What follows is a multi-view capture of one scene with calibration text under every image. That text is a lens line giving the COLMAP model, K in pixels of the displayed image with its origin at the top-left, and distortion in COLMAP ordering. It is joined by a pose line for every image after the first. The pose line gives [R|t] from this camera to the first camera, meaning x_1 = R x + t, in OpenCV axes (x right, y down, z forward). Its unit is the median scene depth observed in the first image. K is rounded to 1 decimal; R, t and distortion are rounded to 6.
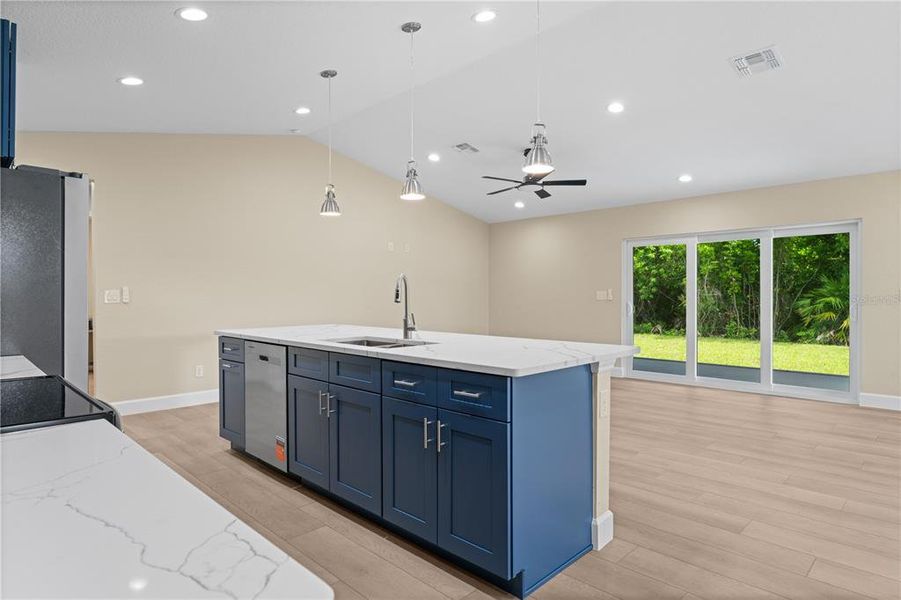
lens RADIAL K [[504.8, 0, 451.5], [0, 504.8, 300.0], [0, 0, 1]] dist [-0.005427, 0.000883]
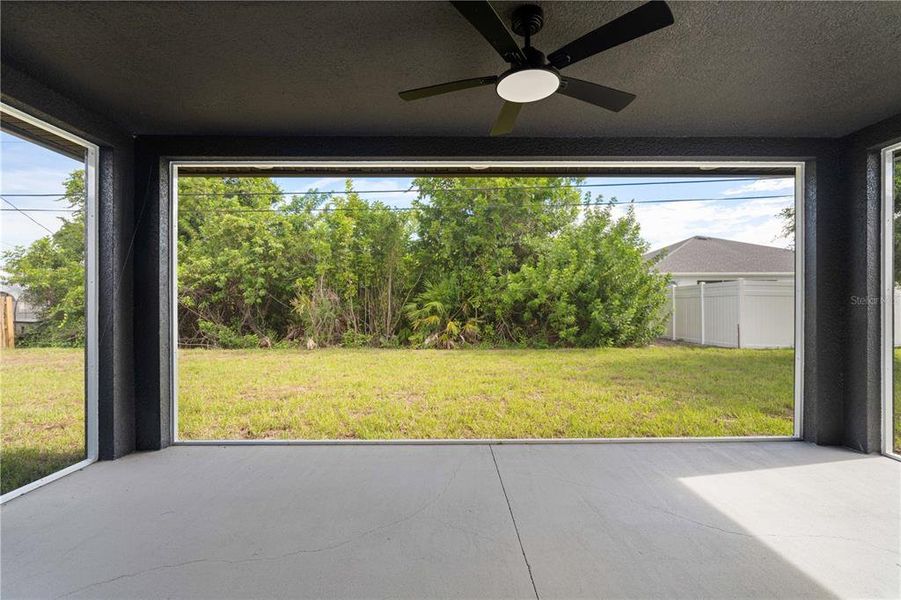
lens RADIAL K [[413.4, 0, 449.6], [0, 413.4, 302.9], [0, 0, 1]] dist [-0.012962, 0.003949]
pose [[0.709839, -0.002912, 0.704358, 0.172125], [0.004722, 0.999989, -0.000625, -0.001839], [-0.704349, 0.003770, 0.709844, 0.366250]]
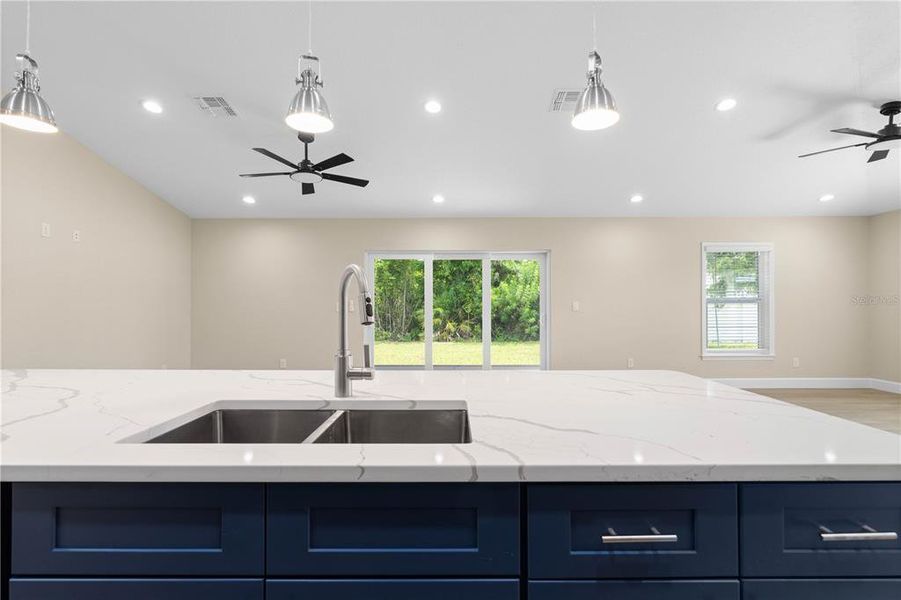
lens RADIAL K [[428.8, 0, 452.3], [0, 428.8, 302.5], [0, 0, 1]] dist [-0.009287, 0.001693]
pose [[0.713731, 0.007907, 0.700375, -0.055823], [0.004295, 0.999868, -0.015666, -0.001426], [-0.700407, 0.014189, 0.713603, 0.112929]]
